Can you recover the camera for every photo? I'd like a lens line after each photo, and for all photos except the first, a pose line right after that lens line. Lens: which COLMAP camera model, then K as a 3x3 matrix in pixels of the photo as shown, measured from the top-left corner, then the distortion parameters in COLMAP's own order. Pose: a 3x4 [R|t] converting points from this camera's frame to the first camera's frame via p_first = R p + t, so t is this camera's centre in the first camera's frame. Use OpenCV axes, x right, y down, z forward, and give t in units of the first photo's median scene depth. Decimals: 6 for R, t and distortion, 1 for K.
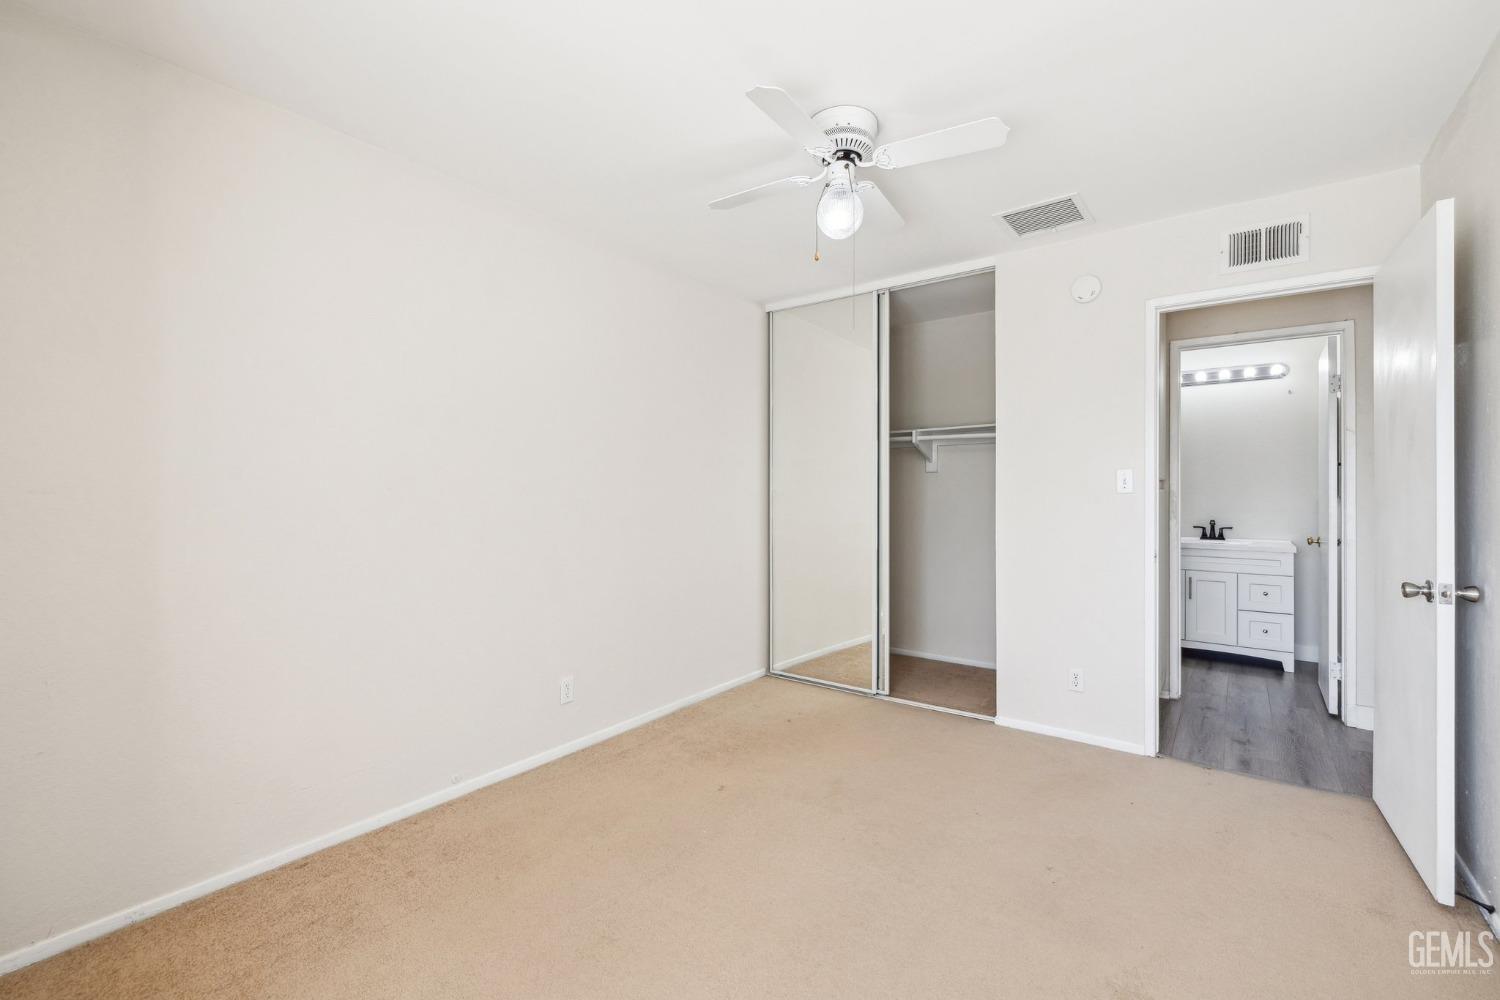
lens RADIAL K [[647.5, 0, 750.3], [0, 647.5, 498.2], [0, 0, 1]] dist [0.002416, 0.000071]
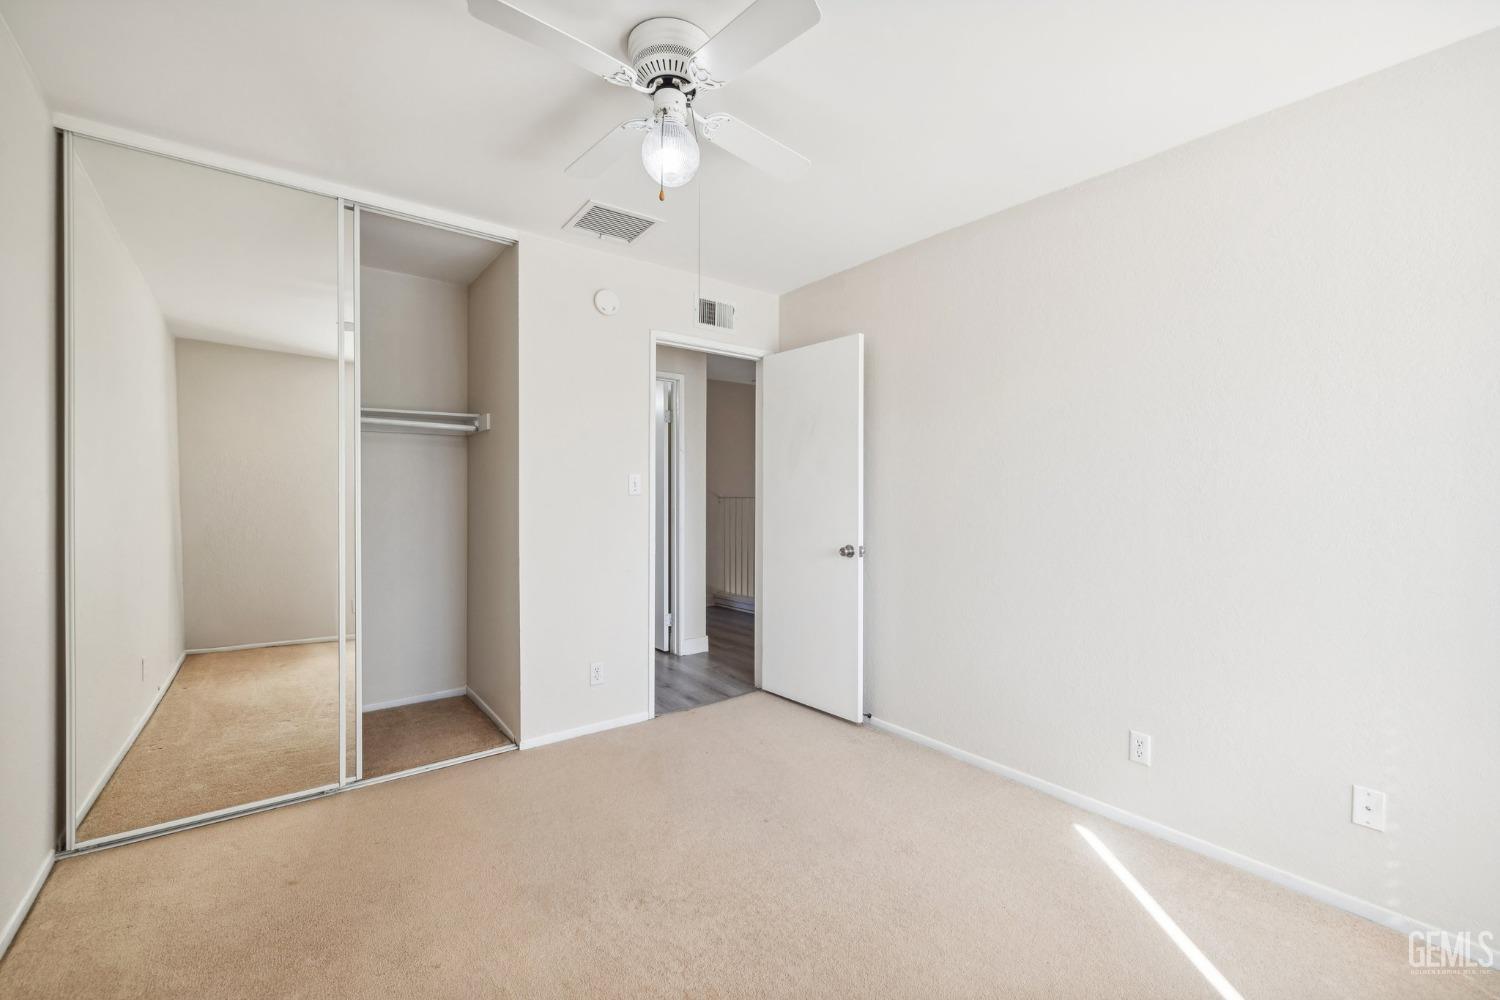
lens RADIAL K [[647.5, 0, 752.0], [0, 647.5, 494.2], [0, 0, 1]] dist [0.002416, 0.000071]
pose [[0.253512, -0.001791, 0.967331, -0.449049], [0.002794, 0.999995, 0.001119, -0.008825], [-0.967328, 0.002419, 0.253516, 0.502472]]
